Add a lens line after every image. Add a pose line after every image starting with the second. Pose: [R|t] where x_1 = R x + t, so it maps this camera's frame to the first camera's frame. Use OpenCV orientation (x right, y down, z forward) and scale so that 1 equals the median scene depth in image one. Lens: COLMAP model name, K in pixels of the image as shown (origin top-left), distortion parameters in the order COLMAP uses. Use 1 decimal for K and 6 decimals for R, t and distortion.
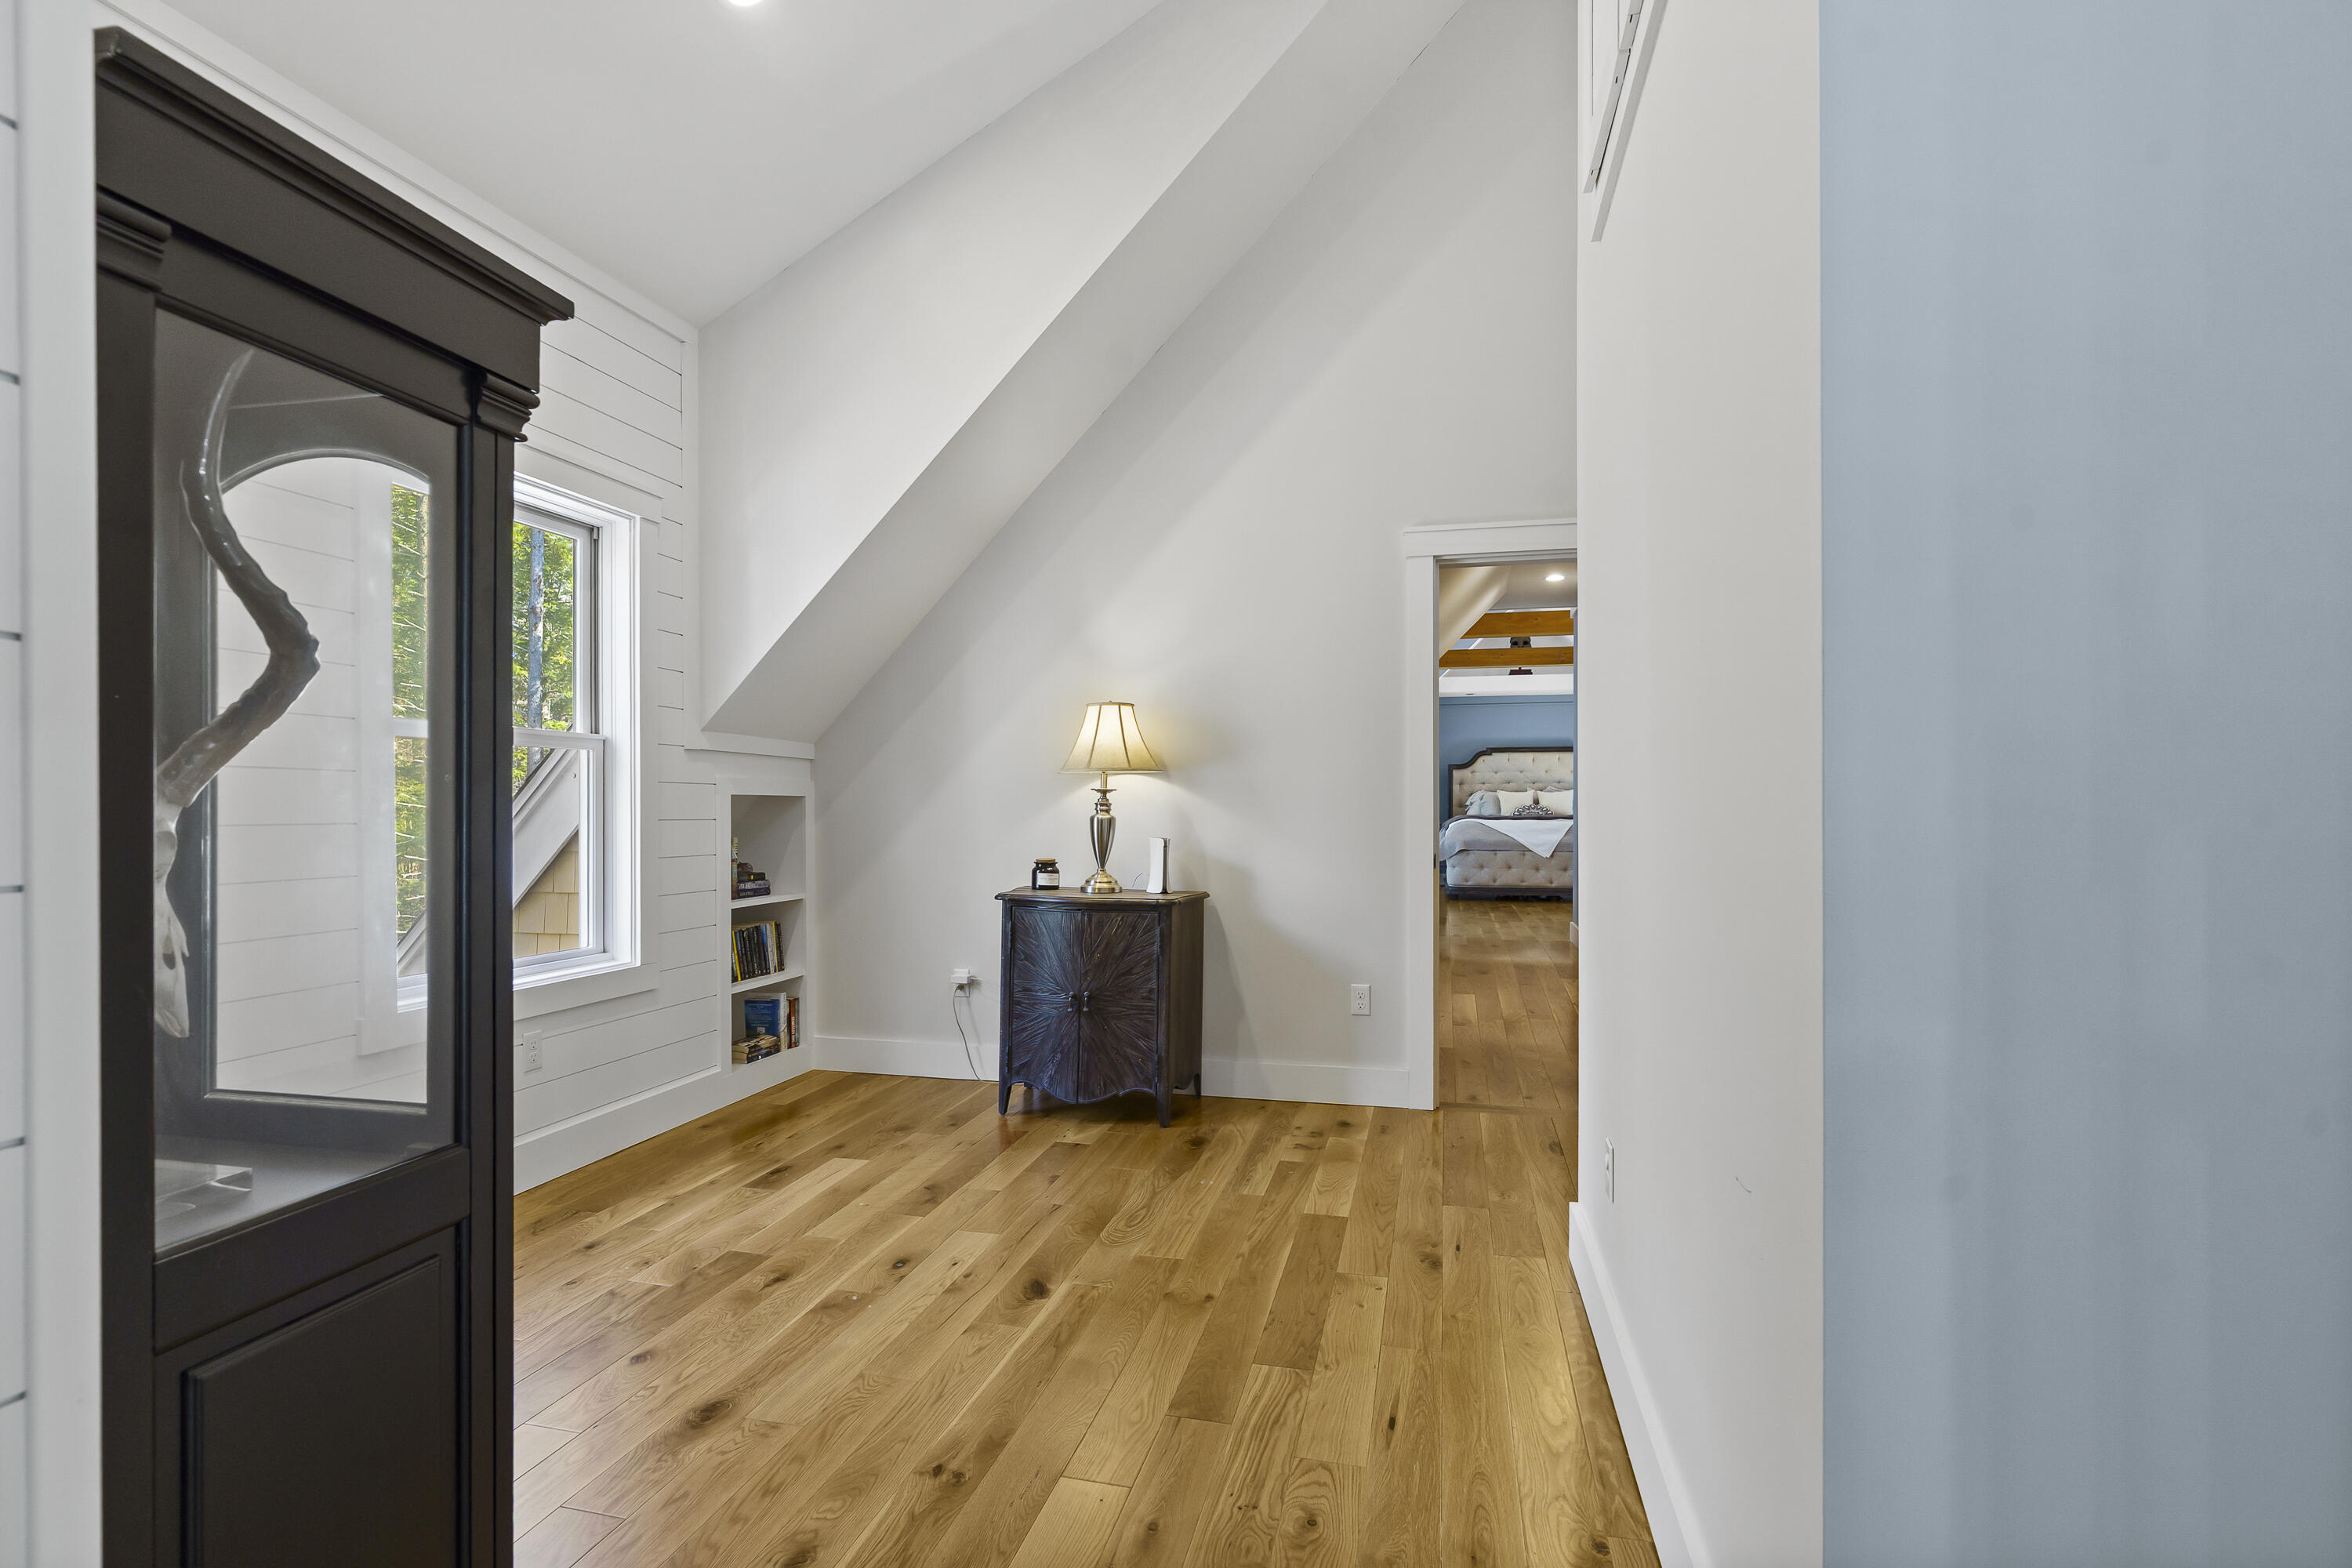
lens RADIAL K [[1114.7, 0, 1178.5], [0, 1114.7, 790.0], [0, 0, 1]] dist [0.000531, 0.000274]
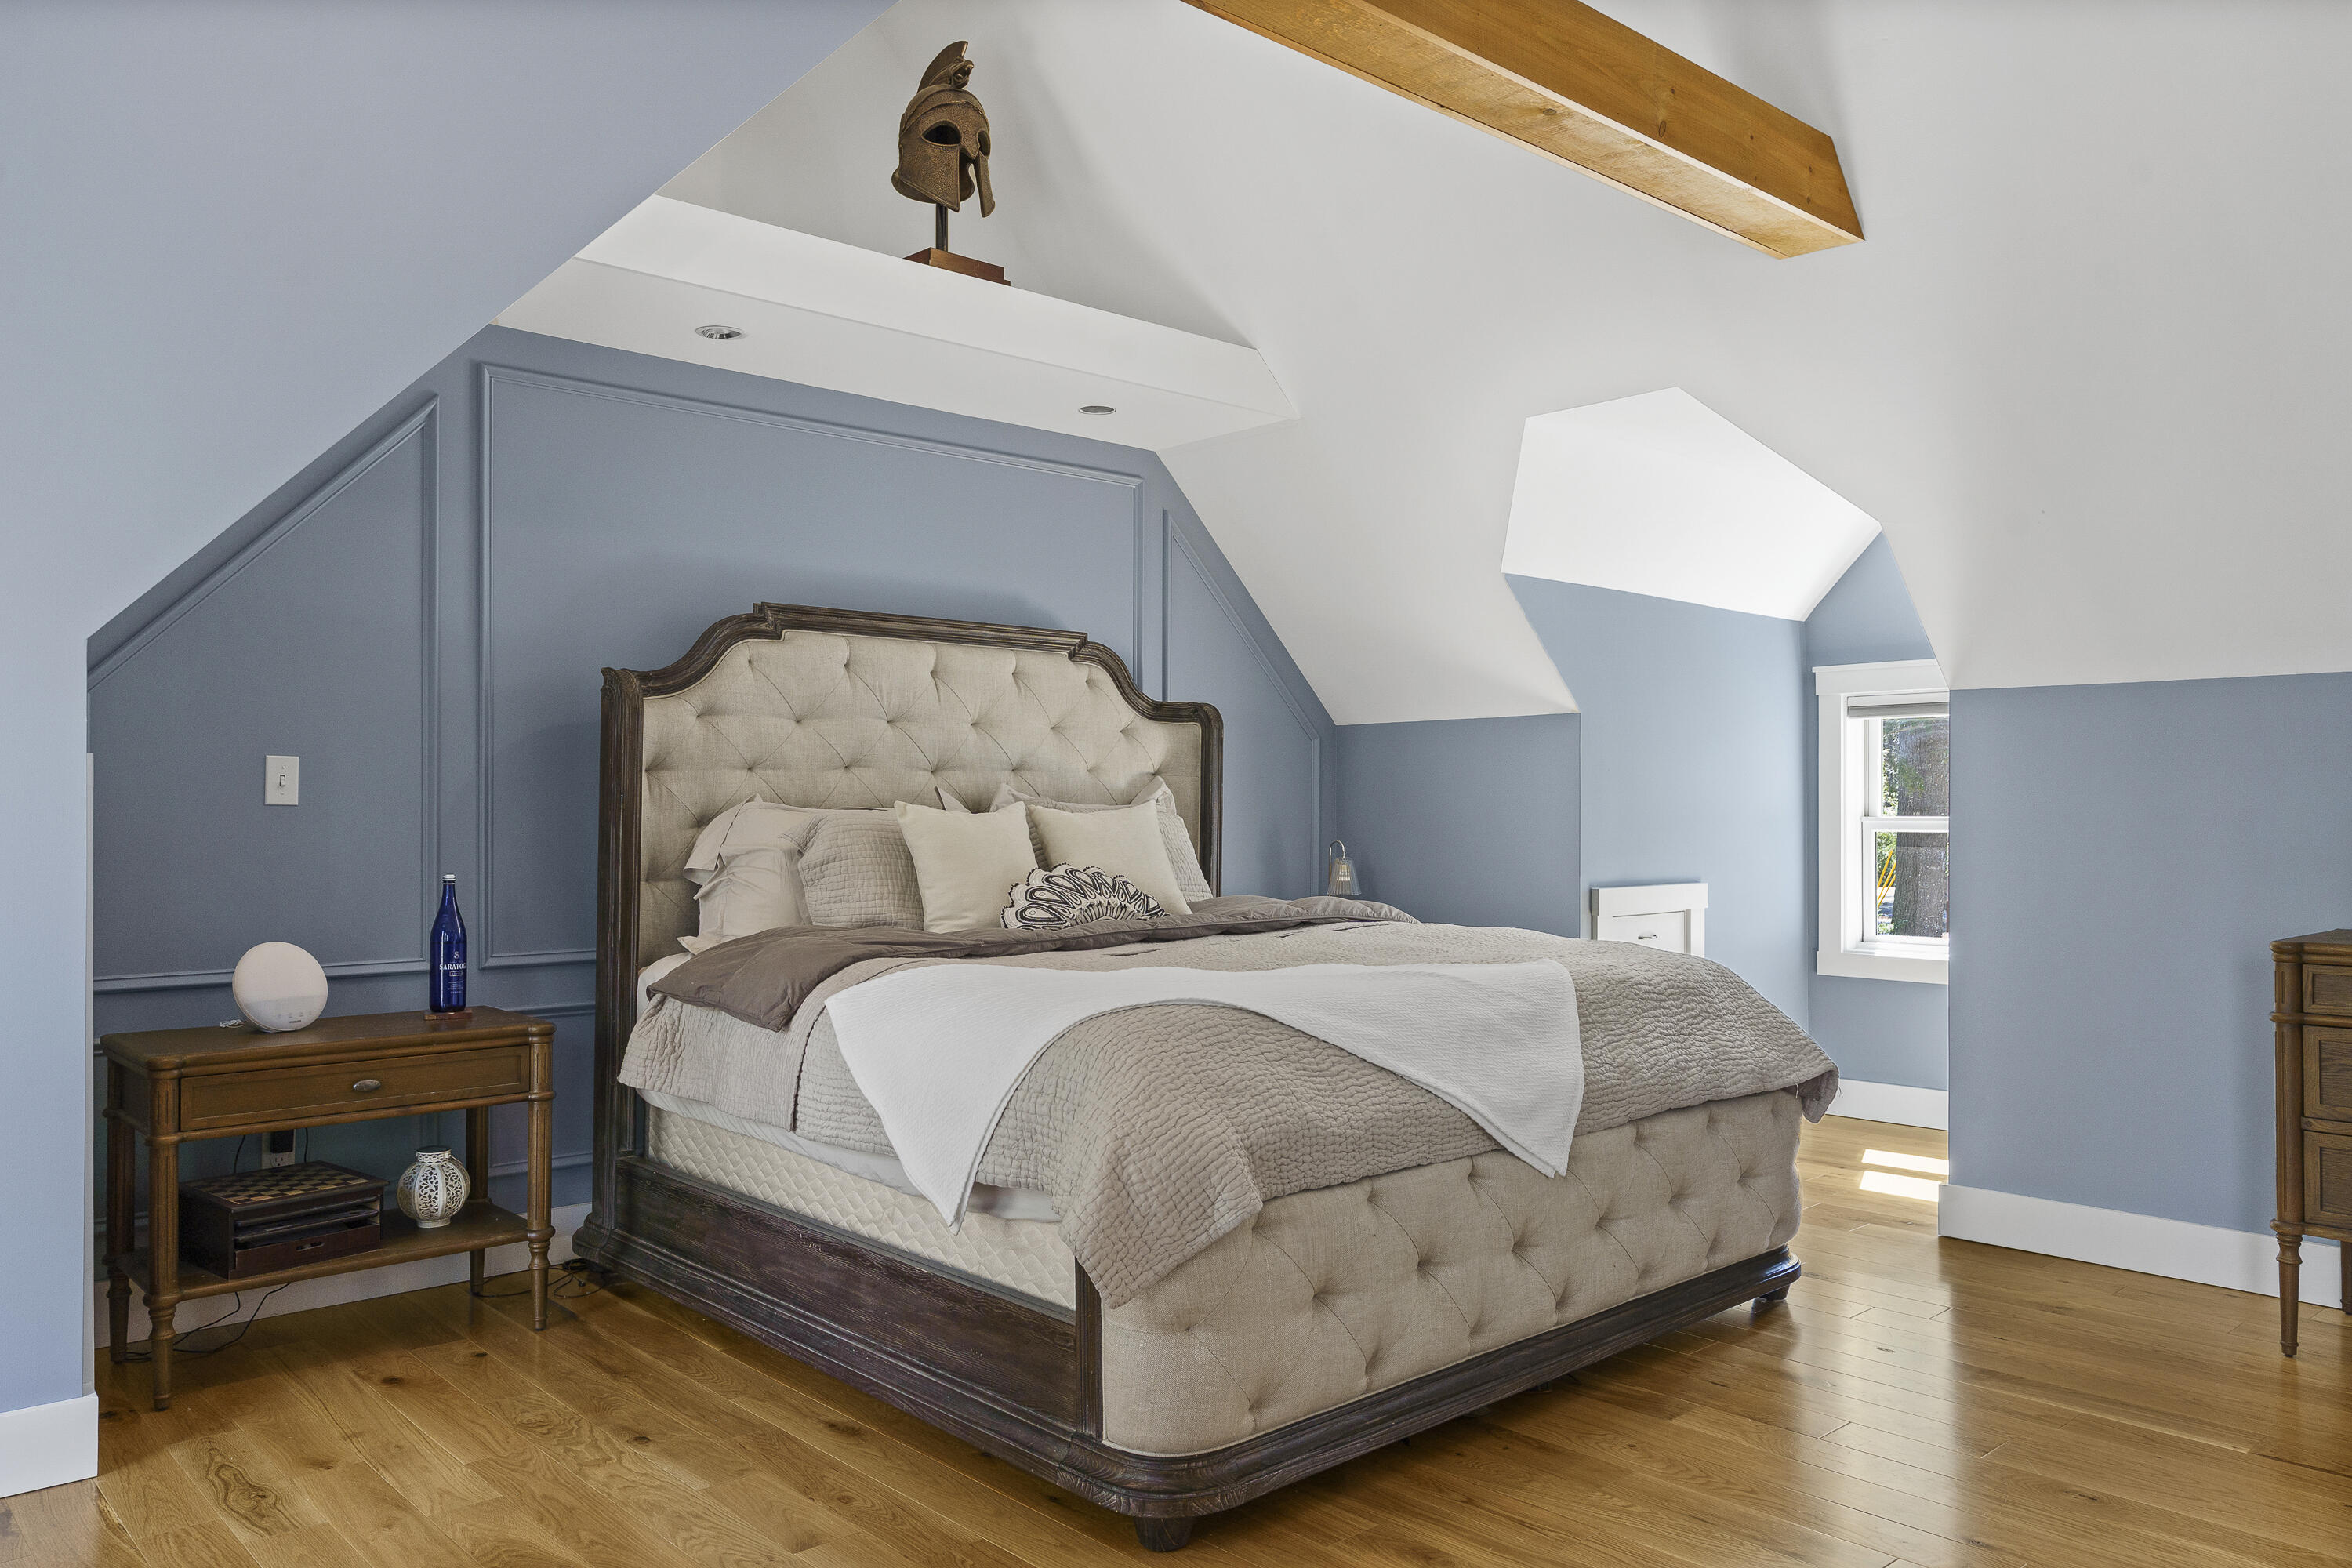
lens RADIAL K [[1688.0, 0, 1176.4], [0, 1688.0, 788.4], [0, 0, 1]] dist [0.000745, 0.000020]
pose [[0.560084, 0.008150, 0.828396, 0.053269], [-0.004082, 0.999967, -0.007078, -0.000246], [-0.828426, 0.000583, 0.560099, 0.755771]]
